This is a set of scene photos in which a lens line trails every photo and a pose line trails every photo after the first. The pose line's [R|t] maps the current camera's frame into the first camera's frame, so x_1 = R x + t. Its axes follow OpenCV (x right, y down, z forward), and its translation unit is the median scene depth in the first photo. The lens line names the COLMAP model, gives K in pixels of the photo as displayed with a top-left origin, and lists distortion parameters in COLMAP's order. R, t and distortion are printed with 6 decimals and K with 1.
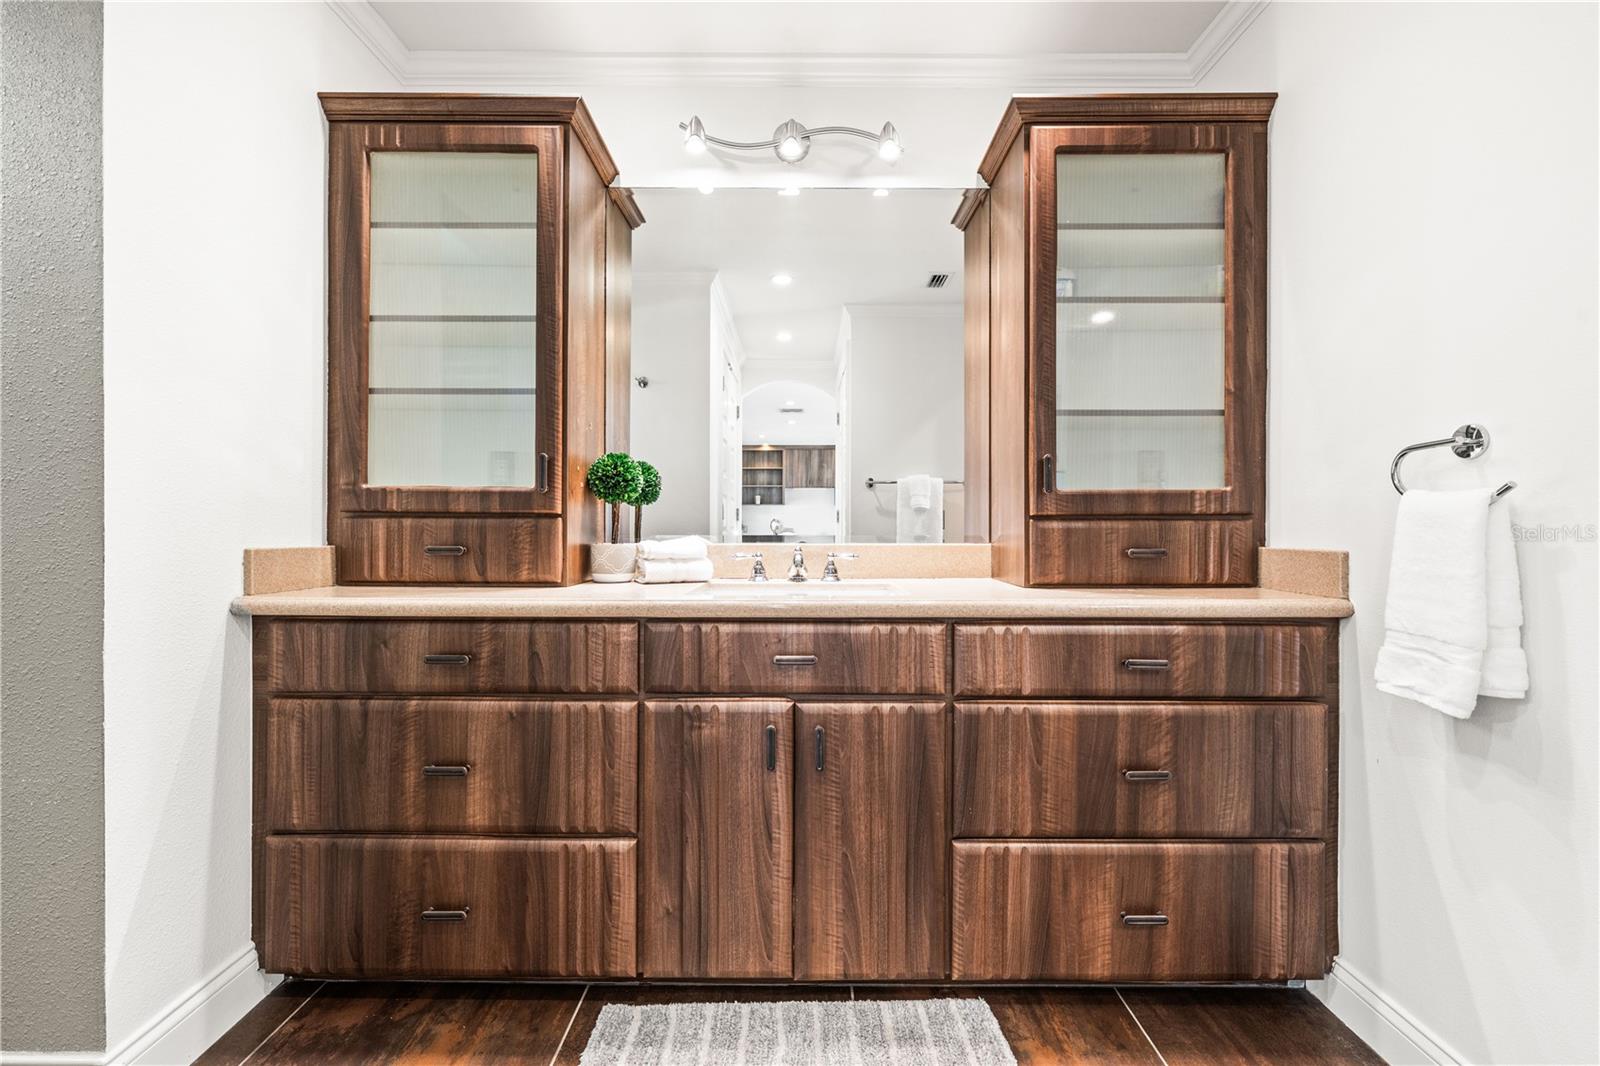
lens RADIAL K [[681.4, 0, 800.0], [0, 681.4, 533.0], [0, 0, 1]] dist [0.001294, -0.000259]
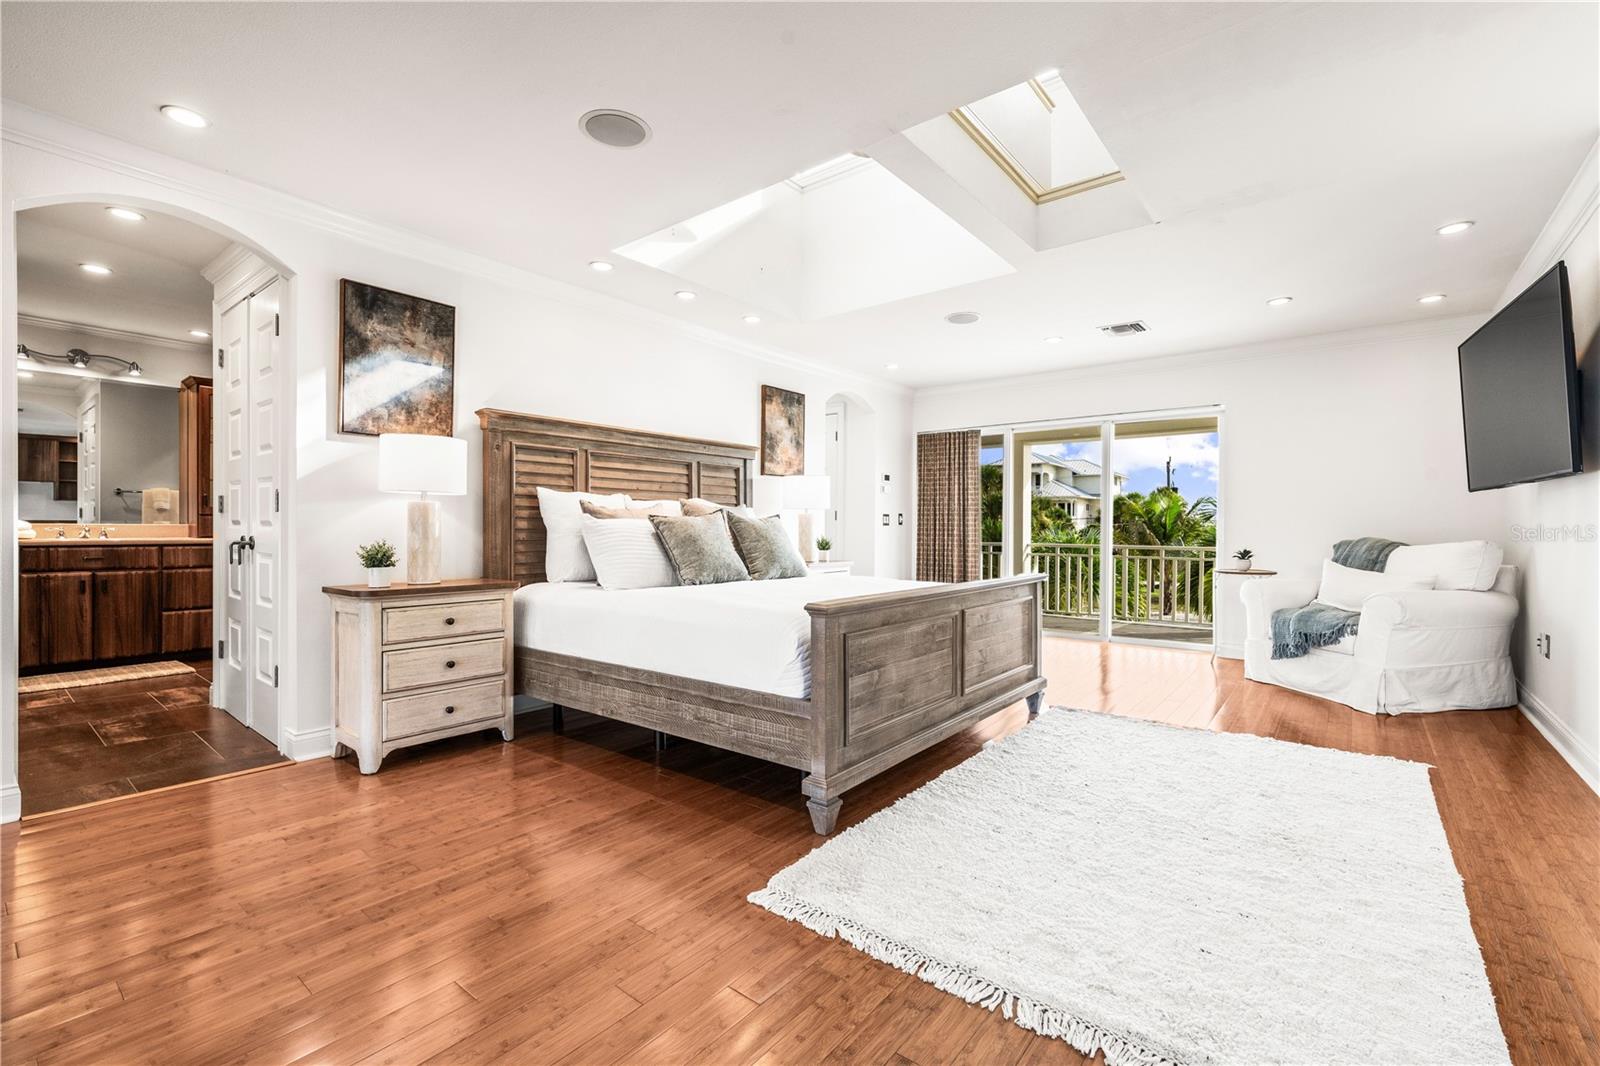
lens RADIAL K [[696.9, 0, 807.1], [0, 696.9, 530.0], [0, 0, 1]] dist [-0.002023, -0.000159]
pose [[0.622595, 0.001341, 0.782543, -0.459175], [0.005242, 0.999969, -0.005884, 0.090400], [-0.782527, 0.007766, 0.622568, -3.495941]]
